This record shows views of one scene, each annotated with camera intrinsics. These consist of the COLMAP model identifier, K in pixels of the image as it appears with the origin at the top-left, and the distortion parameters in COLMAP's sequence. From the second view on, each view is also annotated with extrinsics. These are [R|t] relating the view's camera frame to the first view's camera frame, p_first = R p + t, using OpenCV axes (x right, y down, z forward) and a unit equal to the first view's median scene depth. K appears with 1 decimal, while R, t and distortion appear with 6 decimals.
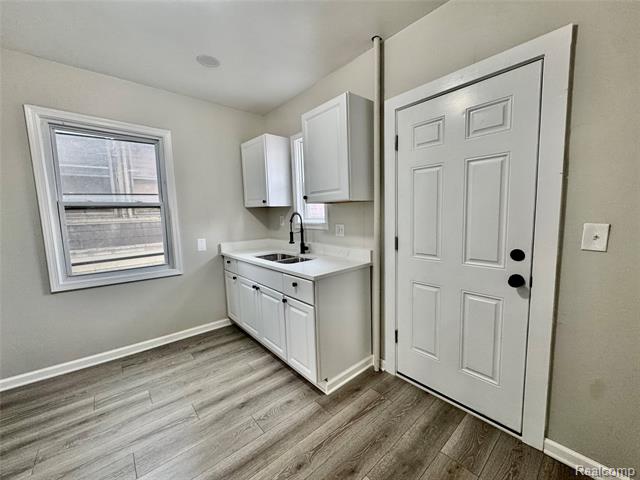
lens RADIAL K [[257.2, 0, 320.0], [0, 257.2, 240.0], [0, 0, 1]] dist [-0.000169, 0.000022]
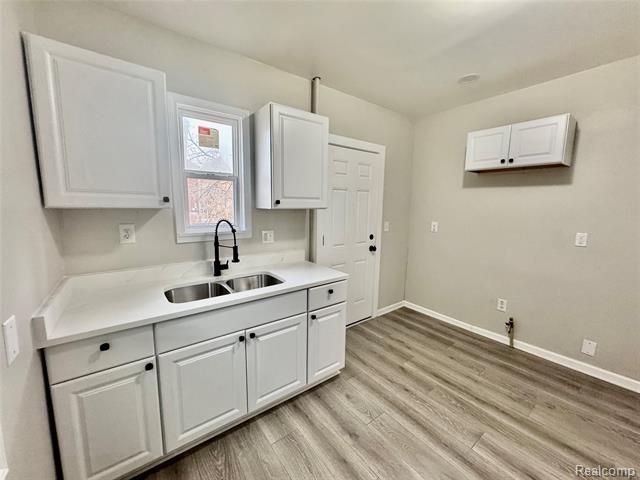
lens RADIAL K [[257.2, 0, 320.0], [0, 257.2, 240.0], [0, 0, 1]] dist [-0.000169, 0.000022]
pose [[0.054557, -0.106883, 0.992774, -0.932849], [0.088894, 0.990826, 0.101788, -0.114880], [-0.994546, 0.082698, 0.063558, 0.827545]]
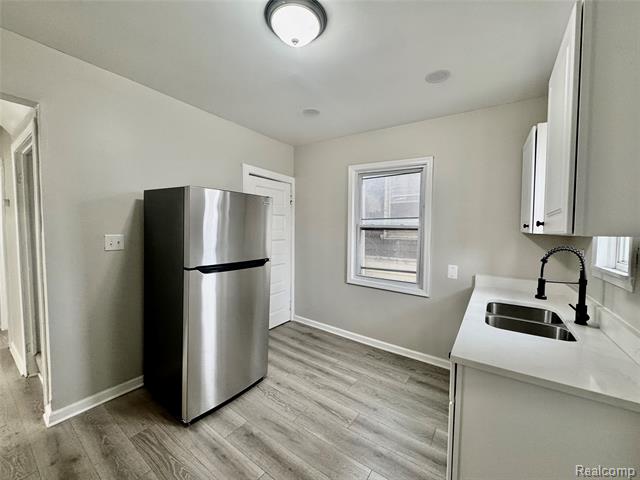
lens RADIAL K [[257.2, 0, 320.0], [0, 257.2, 240.0], [0, 0, 1]] dist [-0.000169, 0.000022]
pose [[0.248347, 0.074225, -0.965823, 0.377436], [-0.131597, 0.990401, 0.042276, -0.090003], [0.959691, 0.116600, 0.255731, 0.401613]]
